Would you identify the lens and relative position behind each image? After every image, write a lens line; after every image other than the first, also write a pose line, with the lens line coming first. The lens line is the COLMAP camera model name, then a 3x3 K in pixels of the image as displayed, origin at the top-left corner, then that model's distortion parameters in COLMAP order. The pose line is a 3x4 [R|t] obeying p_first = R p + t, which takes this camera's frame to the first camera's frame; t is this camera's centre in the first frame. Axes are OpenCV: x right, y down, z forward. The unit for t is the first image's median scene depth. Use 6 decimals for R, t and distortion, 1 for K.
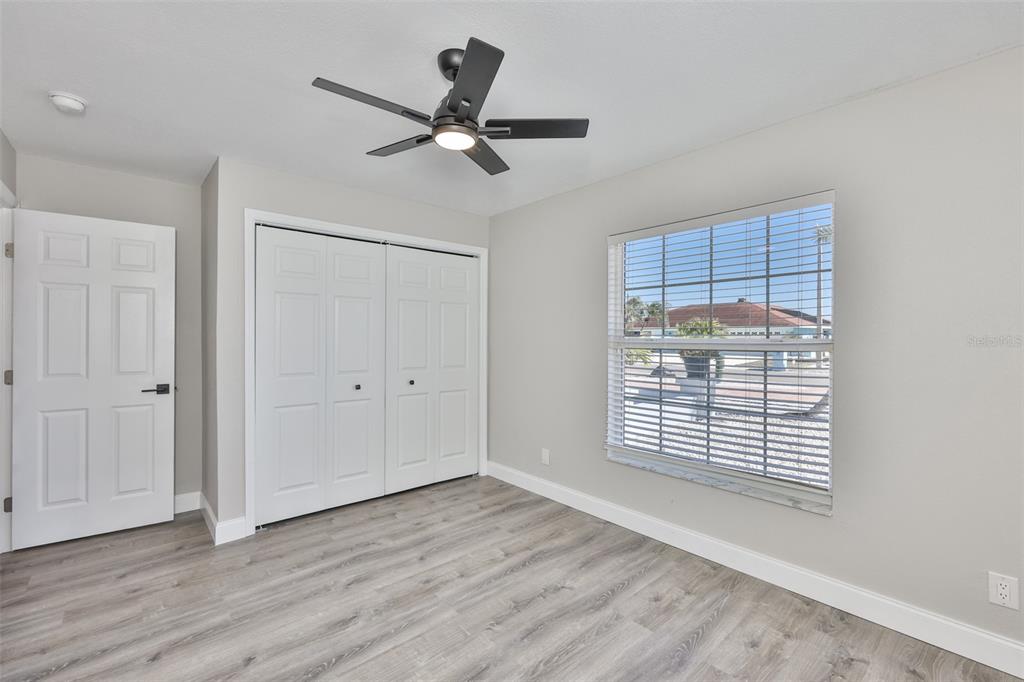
lens RADIAL K [[445.7, 0, 508.7], [0, 445.7, 340.0], [0, 0, 1]] dist [-0.000872, -0.000189]
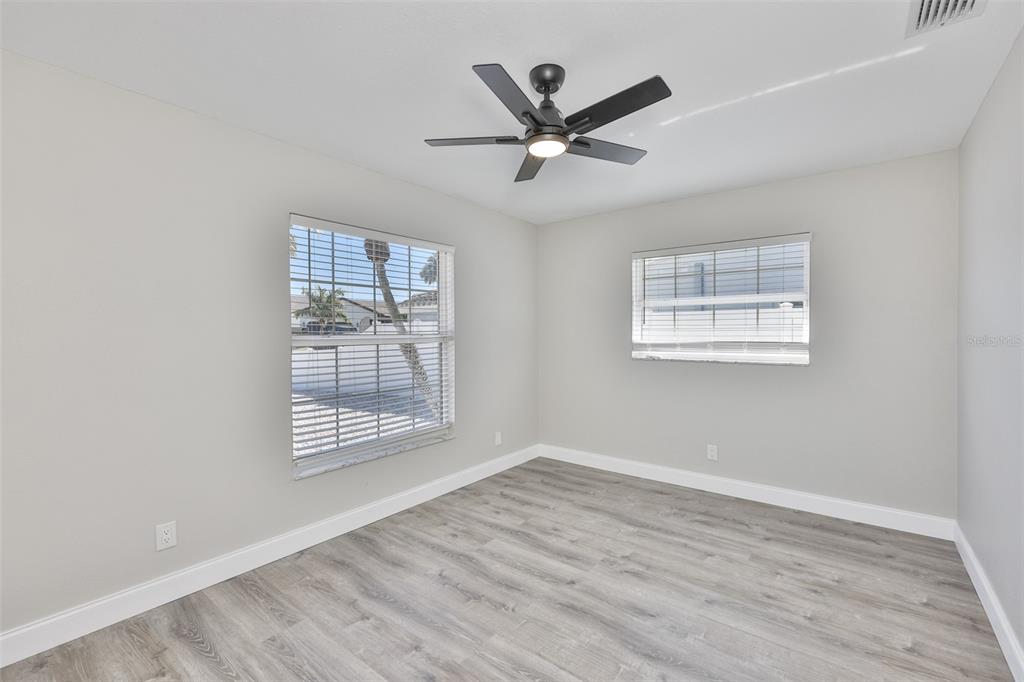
lens RADIAL K [[445.7, 0, 508.7], [0, 445.7, 340.0], [0, 0, 1]] dist [-0.000872, -0.000189]
pose [[-0.193933, -0.014790, 0.980903, -0.850897], [0.011495, 0.999783, 0.017347, -0.006626], [-0.980947, 0.014640, -0.193721, 0.961782]]
